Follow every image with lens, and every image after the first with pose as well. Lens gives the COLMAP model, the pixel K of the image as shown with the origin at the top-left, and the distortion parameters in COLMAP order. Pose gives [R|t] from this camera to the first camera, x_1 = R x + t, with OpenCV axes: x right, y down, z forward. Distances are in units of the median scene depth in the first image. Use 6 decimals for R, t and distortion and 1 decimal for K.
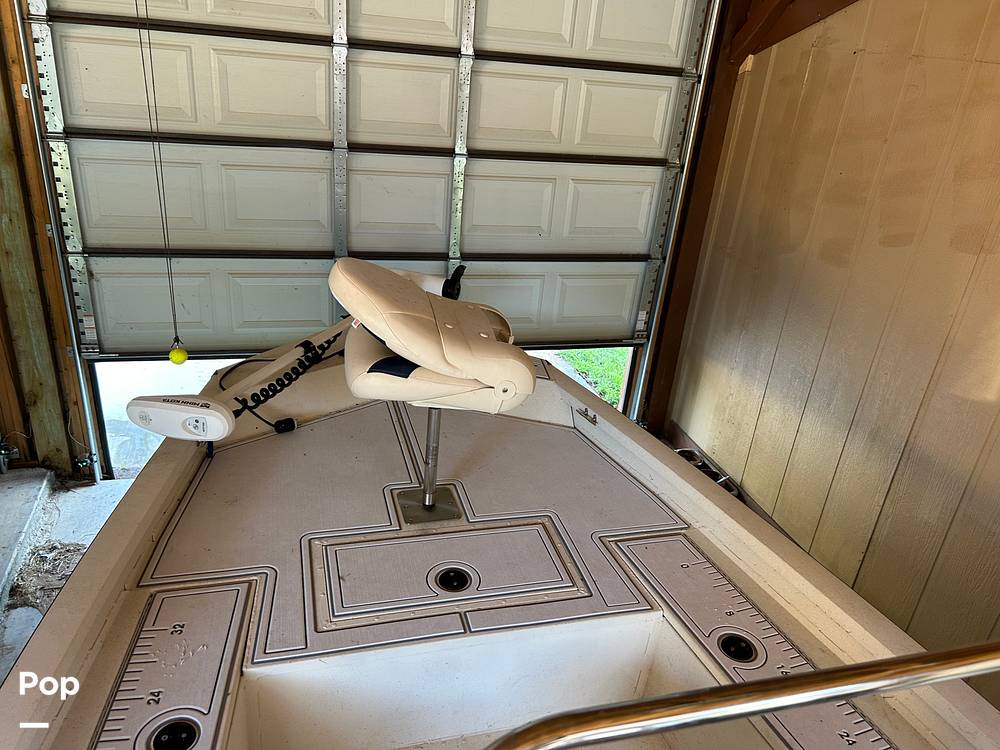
lens RADIAL K [[753.2, 0, 500.9], [0, 753.2, 379.4], [0, 0, 1]] dist [0.047096, -0.051658]
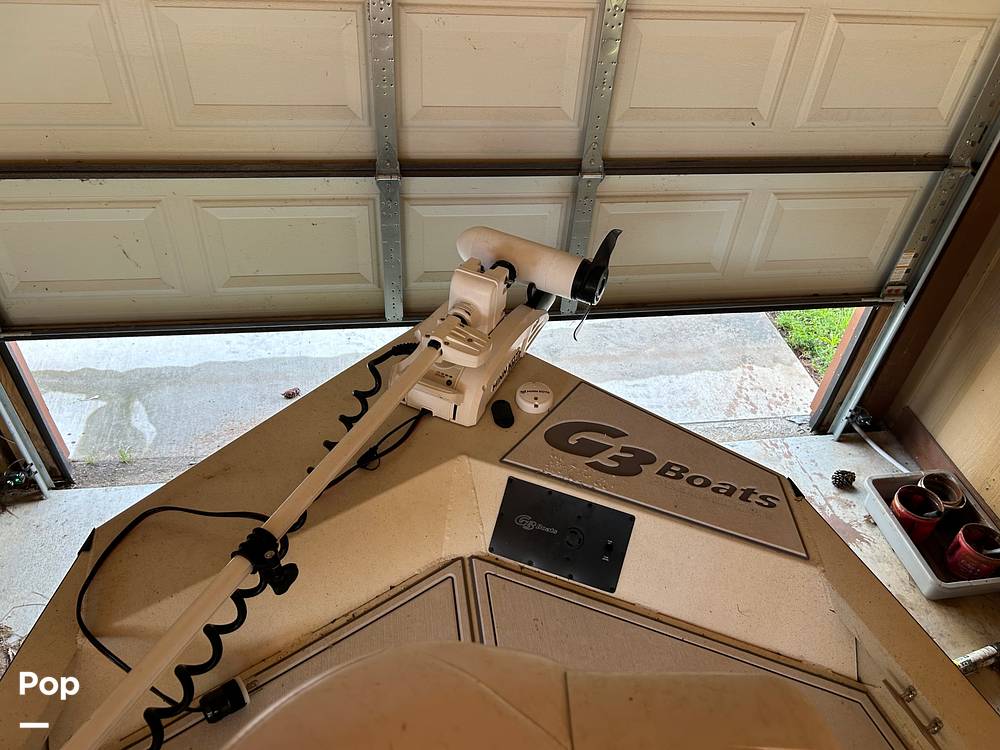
lens RADIAL K [[753.2, 0, 500.7], [0, 753.2, 379.3], [0, 0, 1]] dist [0.047096, -0.051658]
pose [[0.991214, 0.067367, -0.113826, -0.050779], [-0.033527, 0.960437, 0.276473, -0.154028], [0.127947, -0.270228, 0.954257, 0.393620]]
